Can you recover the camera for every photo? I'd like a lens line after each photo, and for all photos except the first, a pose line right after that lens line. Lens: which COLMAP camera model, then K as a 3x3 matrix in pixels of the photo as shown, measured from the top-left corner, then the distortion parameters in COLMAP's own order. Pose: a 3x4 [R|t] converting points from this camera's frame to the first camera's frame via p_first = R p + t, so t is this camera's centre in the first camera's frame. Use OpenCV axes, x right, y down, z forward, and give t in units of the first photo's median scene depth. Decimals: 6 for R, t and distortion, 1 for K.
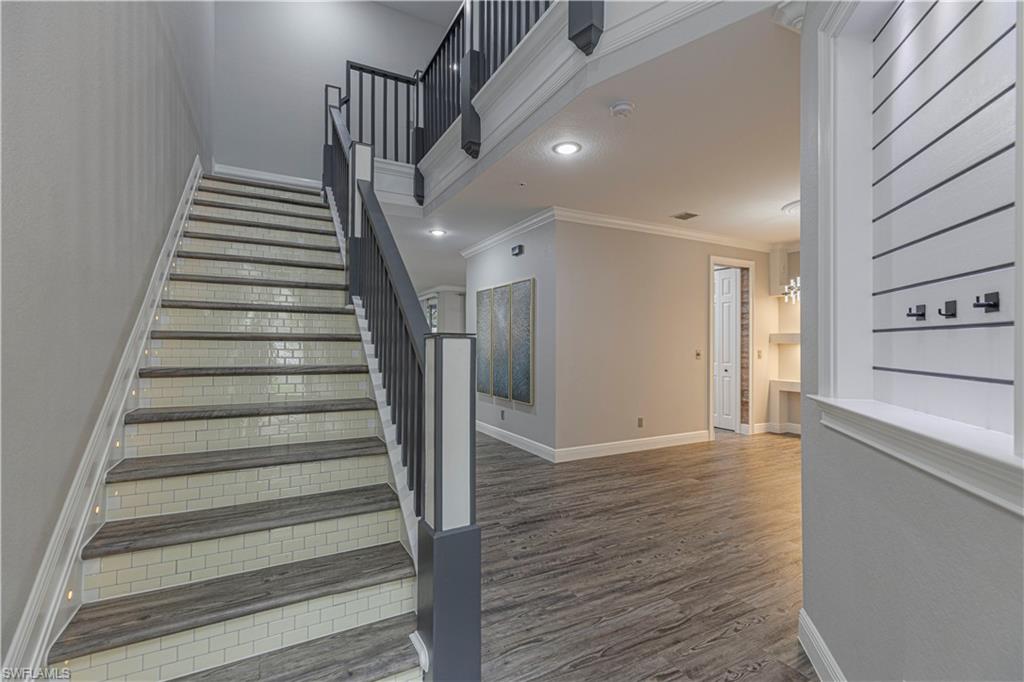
lens RADIAL K [[458.5, 0, 514.4], [0, 458.5, 343.6], [0, 0, 1]] dist [0.008420, -0.000913]
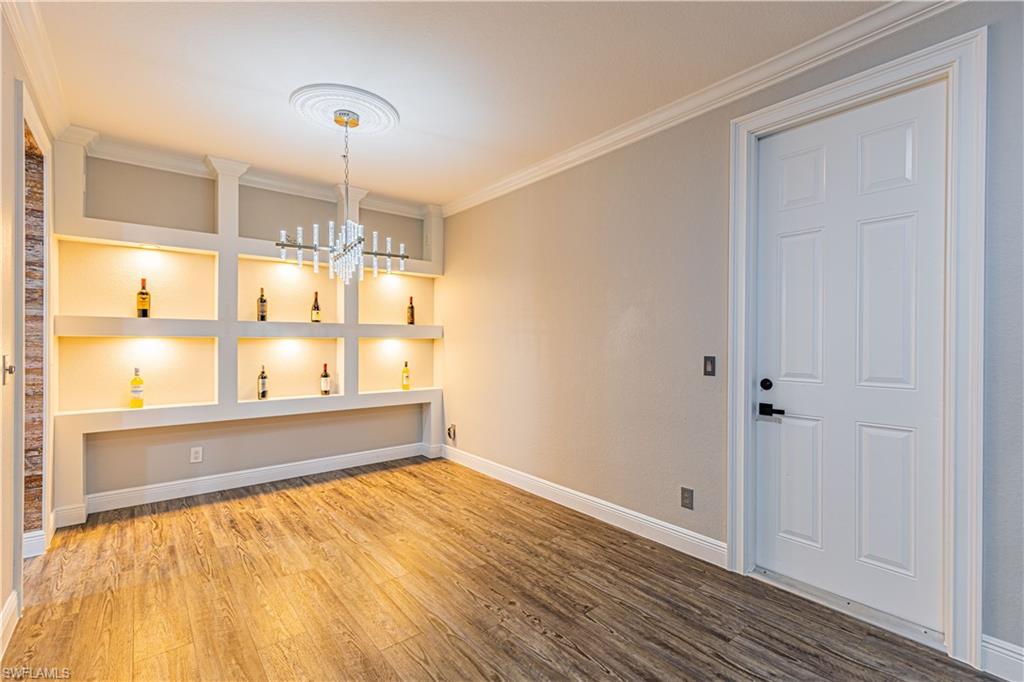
lens RADIAL K [[458.5, 0, 519.5], [0, 458.5, 343.8], [0, 0, 1]] dist [0.008420, -0.000913]
pose [[-0.202315, -0.010407, 0.979265, 0.009438], [-0.007091, 0.999933, 0.009161, -0.000544], [-0.979295, -0.005090, -0.202375, 0.707655]]
